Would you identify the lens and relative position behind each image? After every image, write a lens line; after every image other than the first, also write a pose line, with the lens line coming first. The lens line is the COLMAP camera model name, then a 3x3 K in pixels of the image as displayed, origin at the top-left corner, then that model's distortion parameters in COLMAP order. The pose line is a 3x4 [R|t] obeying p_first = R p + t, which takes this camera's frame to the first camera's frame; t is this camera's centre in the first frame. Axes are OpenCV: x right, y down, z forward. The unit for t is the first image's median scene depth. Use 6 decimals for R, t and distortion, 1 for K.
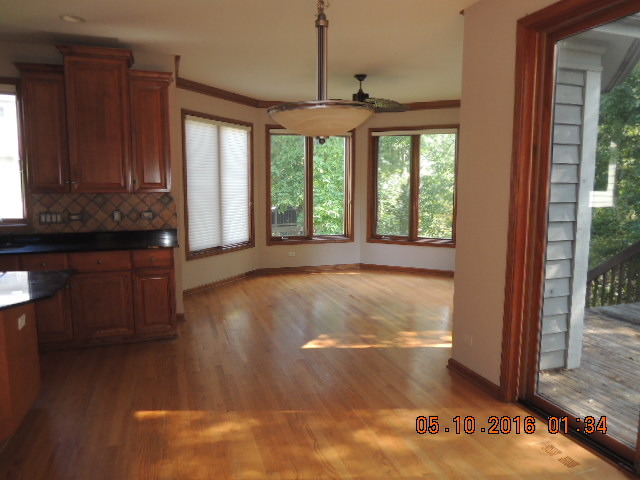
lens RADIAL K [[463.8, 0, 322.8], [0, 463.8, 239.9], [0, 0, 1]] dist [-0.022518, 0.005268]
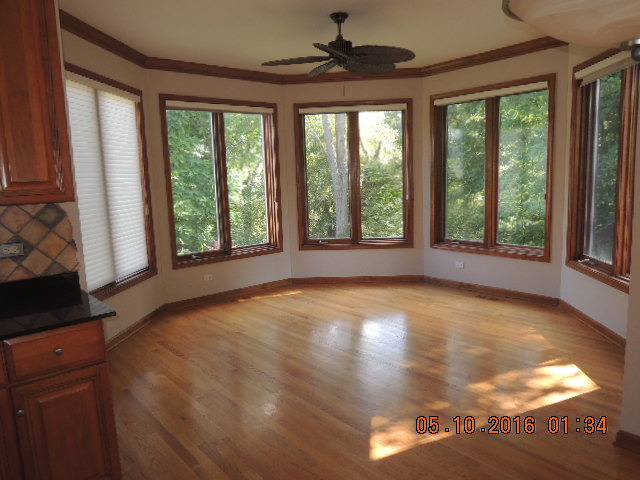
lens RADIAL K [[463.8, 0, 322.8], [0, 463.8, 239.9], [0, 0, 1]] dist [-0.022518, 0.005268]
pose [[0.929062, -0.087875, 0.359336, -0.213515], [0.084341, 0.996110, 0.025533, -0.042200], [-0.360181, 0.006585, 0.932859, 0.370734]]
